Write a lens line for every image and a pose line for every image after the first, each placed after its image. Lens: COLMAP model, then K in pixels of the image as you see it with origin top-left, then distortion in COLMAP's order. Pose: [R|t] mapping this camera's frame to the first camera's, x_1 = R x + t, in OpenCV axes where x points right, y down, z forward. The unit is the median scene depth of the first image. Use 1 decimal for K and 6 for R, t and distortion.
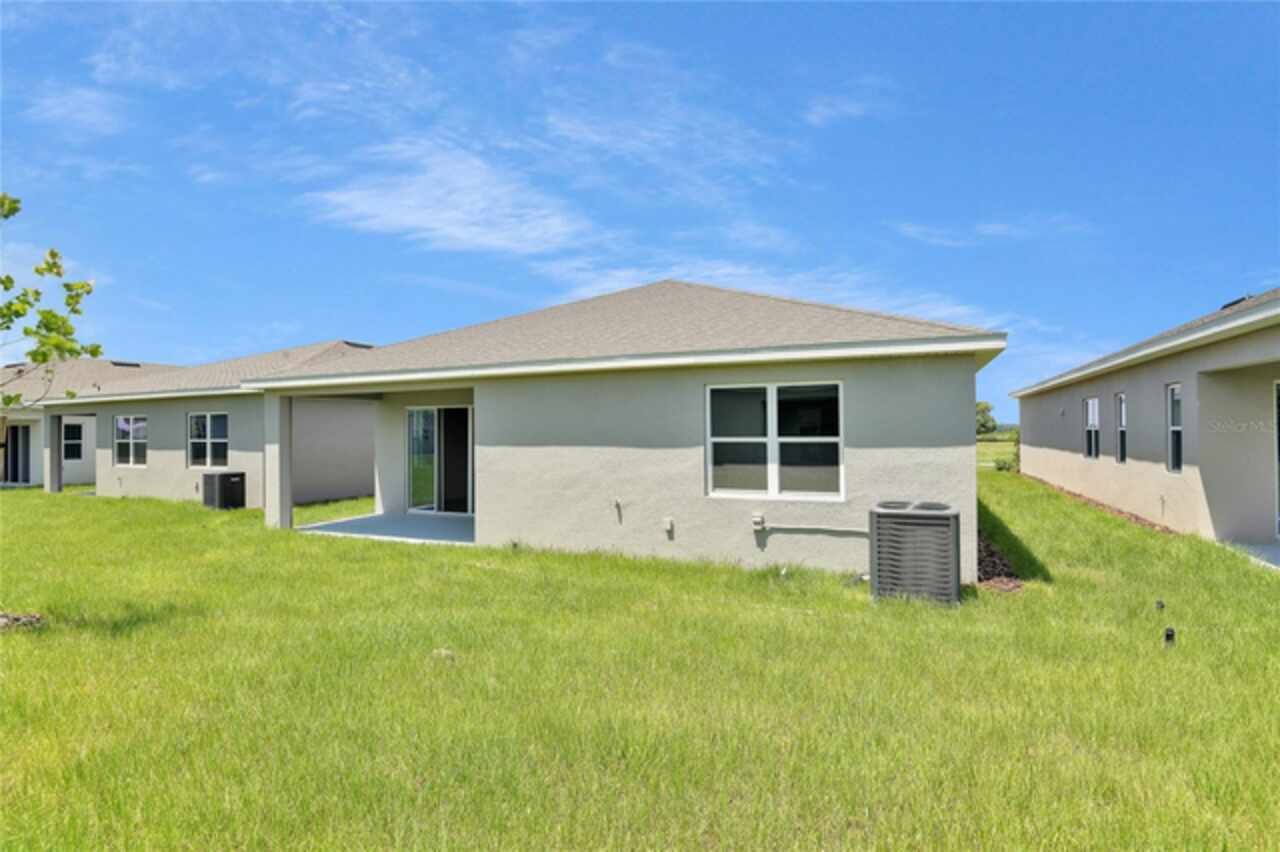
lens RADIAL K [[622.2, 0, 640.0], [0, 622.2, 426.0], [0, 0, 1]] dist [-0.030129, 0.000265]
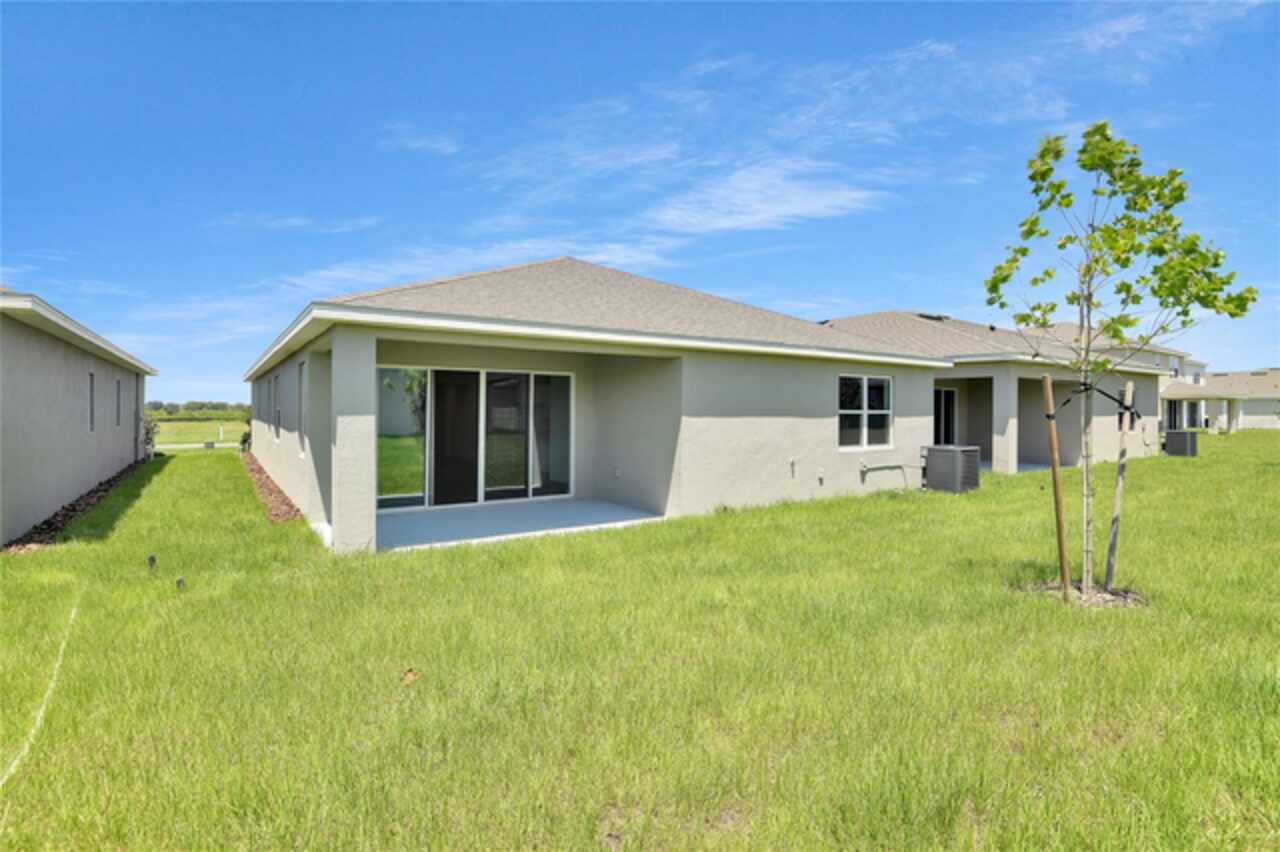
lens RADIAL K [[622.2, 0, 640.0], [0, 622.2, 426.0], [0, 0, 1]] dist [-0.030129, 0.000265]
pose [[0.527416, -0.015019, 0.849475, -1.342515], [-0.024184, 0.999173, 0.032681, 0.018106], [-0.849263, -0.037780, 0.526616, 0.629885]]
